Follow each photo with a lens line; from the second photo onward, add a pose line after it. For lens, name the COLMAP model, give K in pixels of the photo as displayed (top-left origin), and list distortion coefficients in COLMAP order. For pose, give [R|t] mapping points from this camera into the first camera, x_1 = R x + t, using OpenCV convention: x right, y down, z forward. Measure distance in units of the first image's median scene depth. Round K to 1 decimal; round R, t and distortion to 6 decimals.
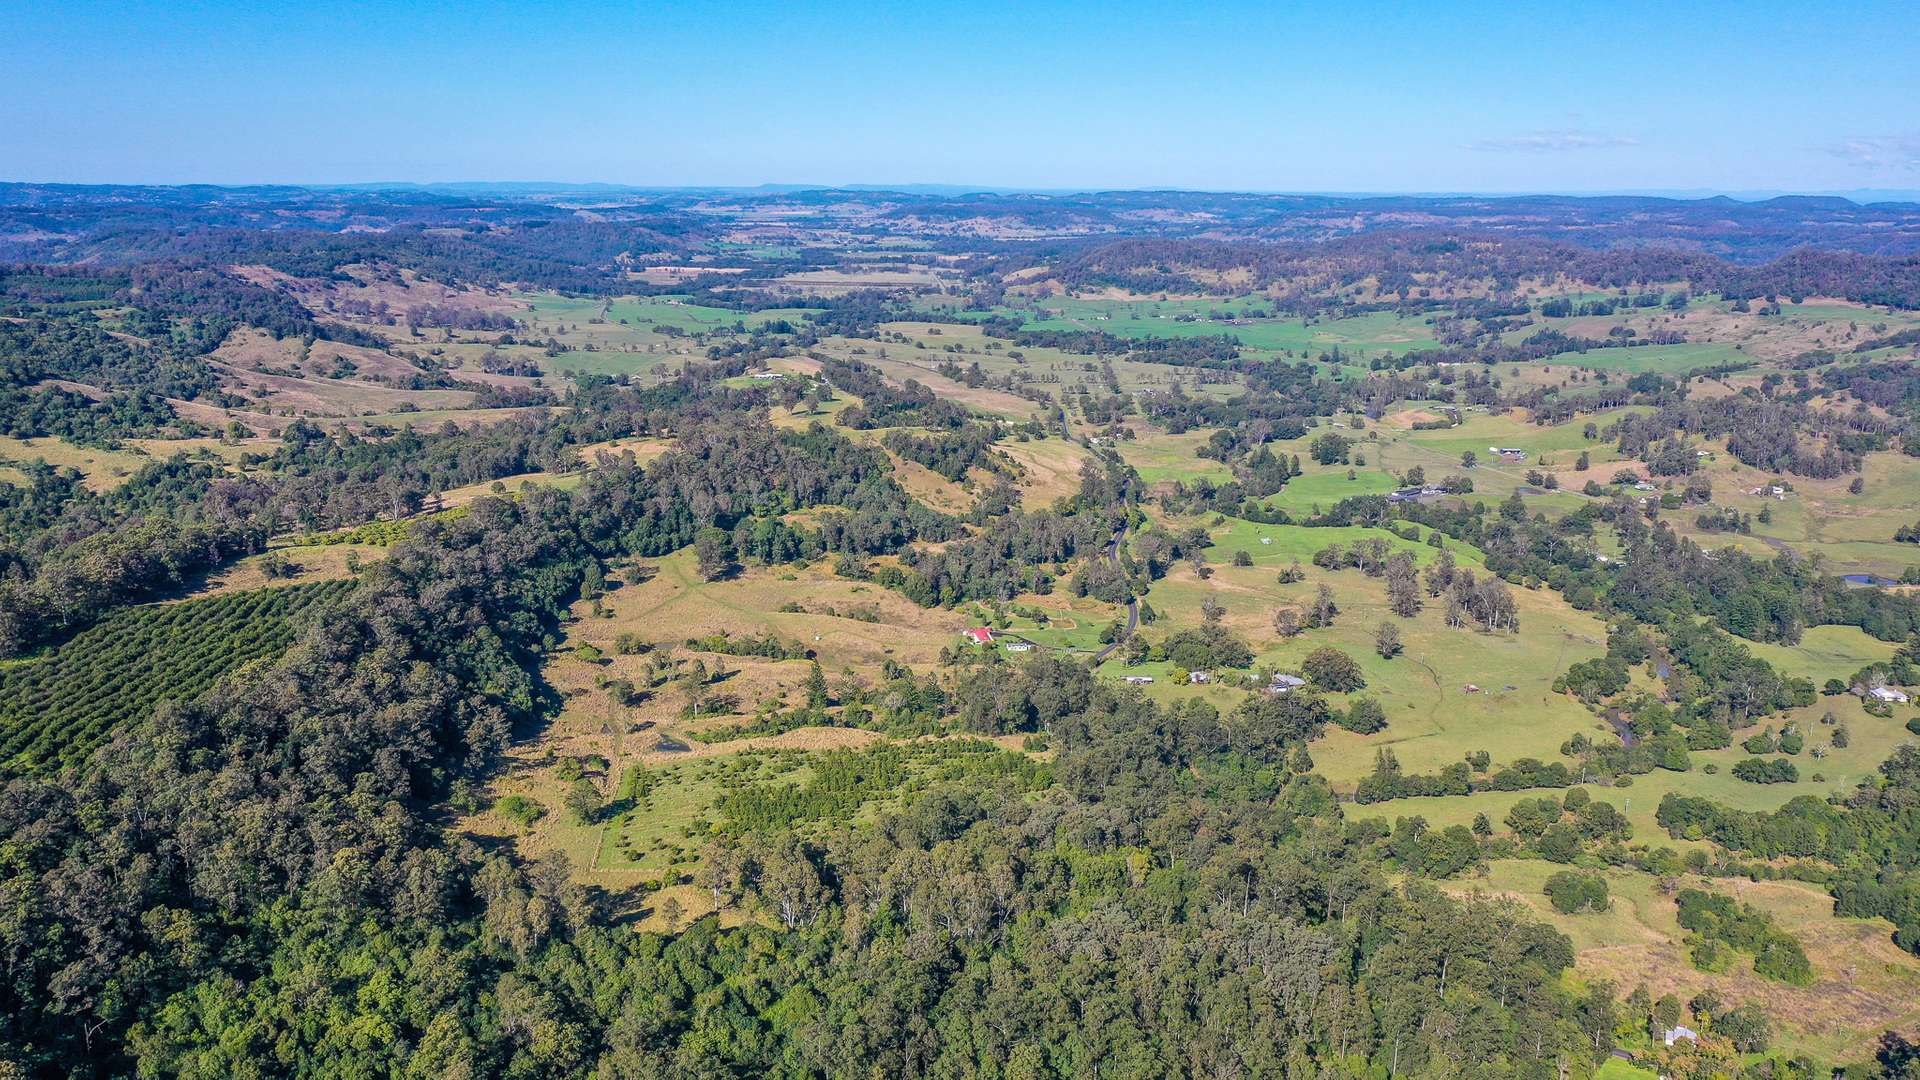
lens RADIAL K [[1517.9, 0, 960.9], [0, 1517.9, 539.3], [0, 0, 1]] dist [-0.003813, -0.002912]
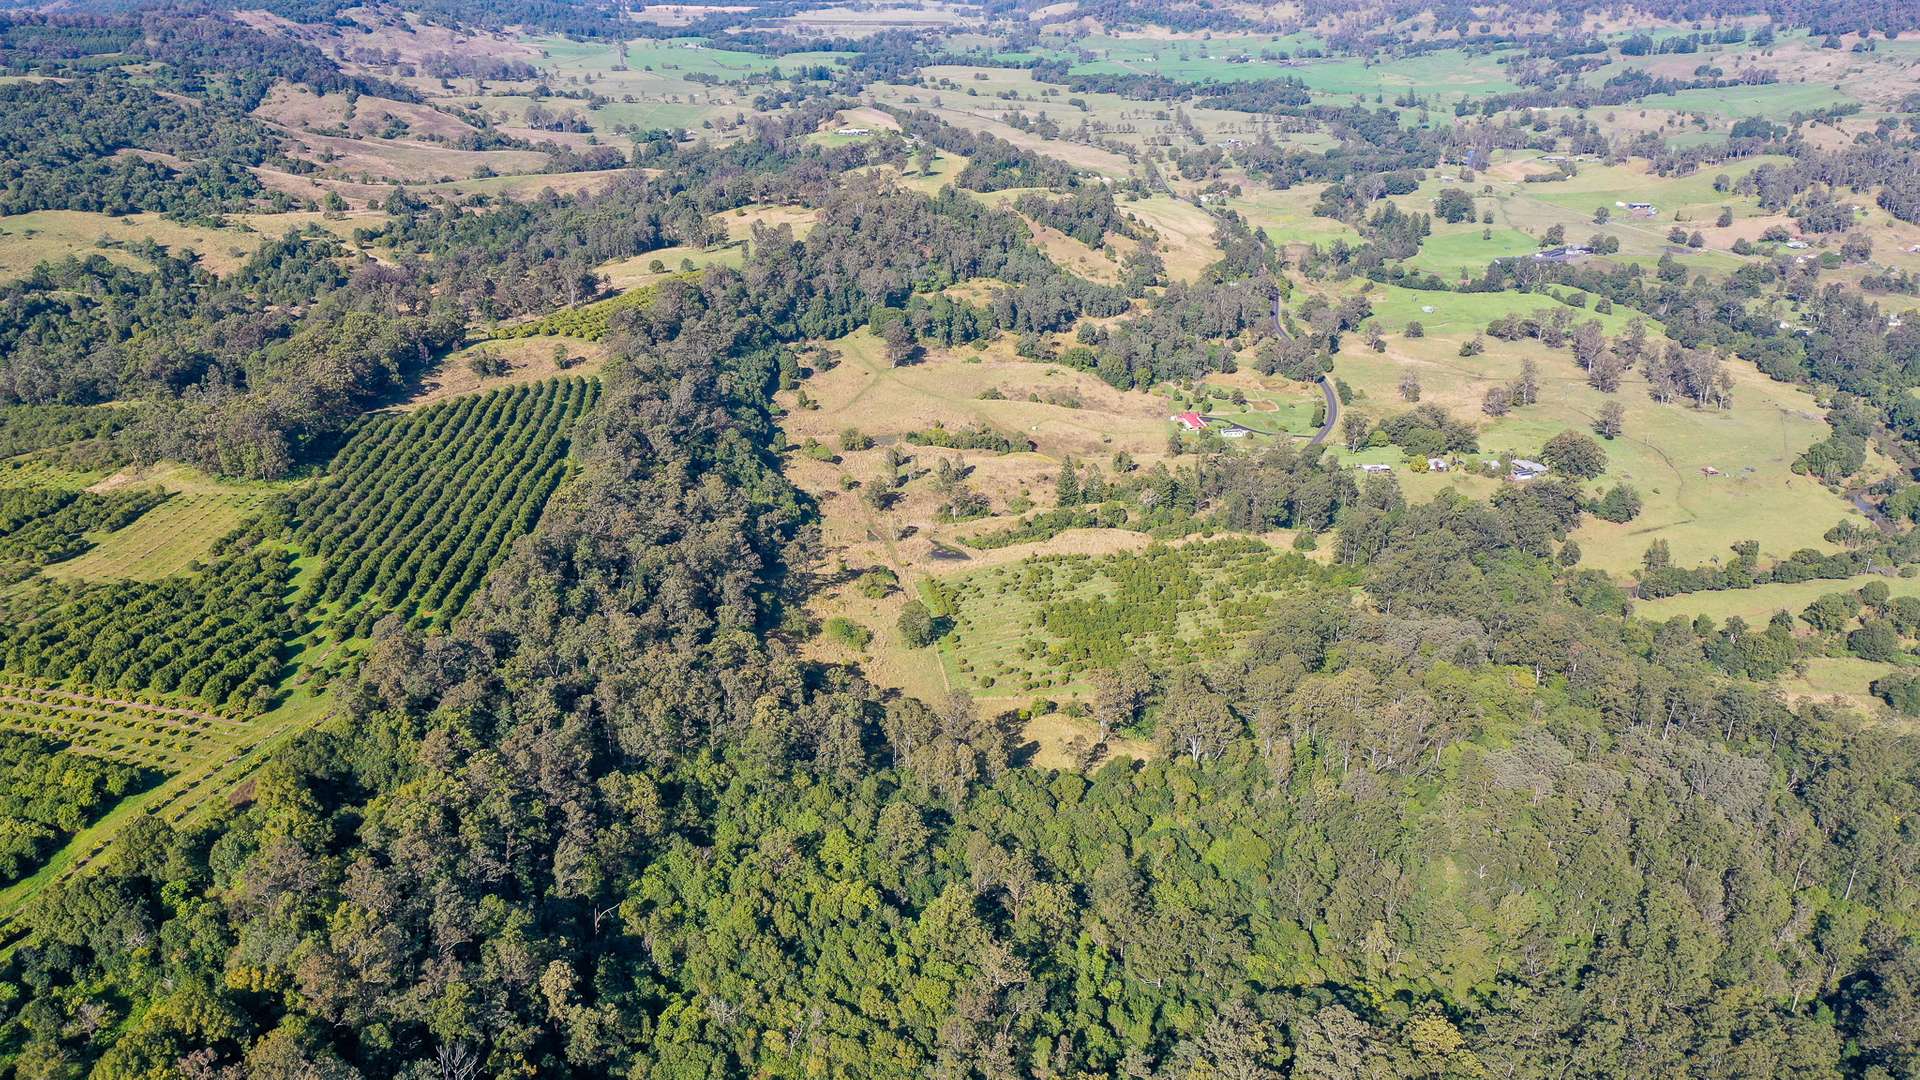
lens RADIAL K [[1517.9, 0, 960.8], [0, 1517.9, 542.0], [0, 0, 1]] dist [-0.003813, -0.002912]
pose [[0.999796, -0.014066, 0.014501, -0.117690], [0.011473, 0.986132, 0.165568, -0.017030], [-0.016629, -0.165368, 0.986092, 0.037644]]
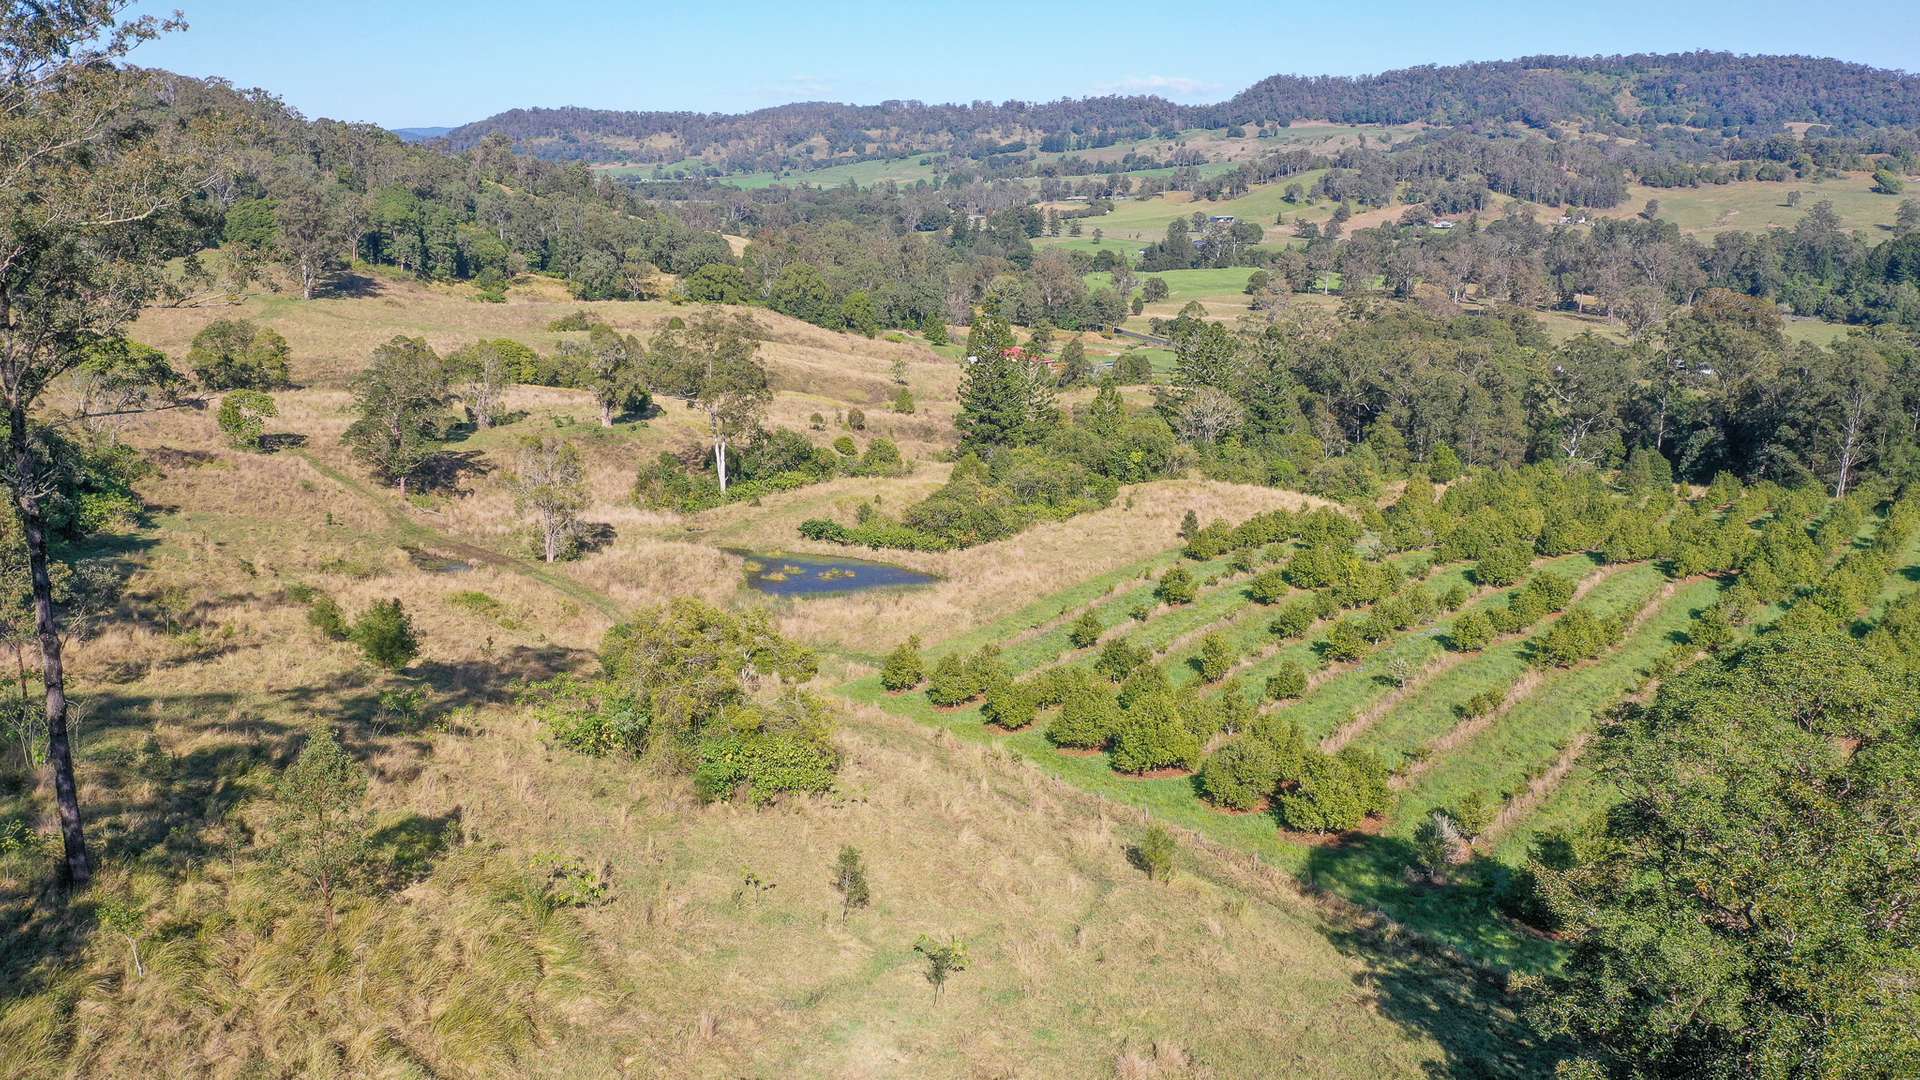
lens RADIAL K [[1517.9, 0, 959.8], [0, 1517.9, 539.1], [0, 0, 1]] dist [-0.003813, -0.002912]
pose [[0.900323, -0.122425, 0.417649, -0.155954], [0.111606, 0.992477, 0.050335, 0.073357], [-0.420669, 0.001295, 0.907213, 0.475740]]
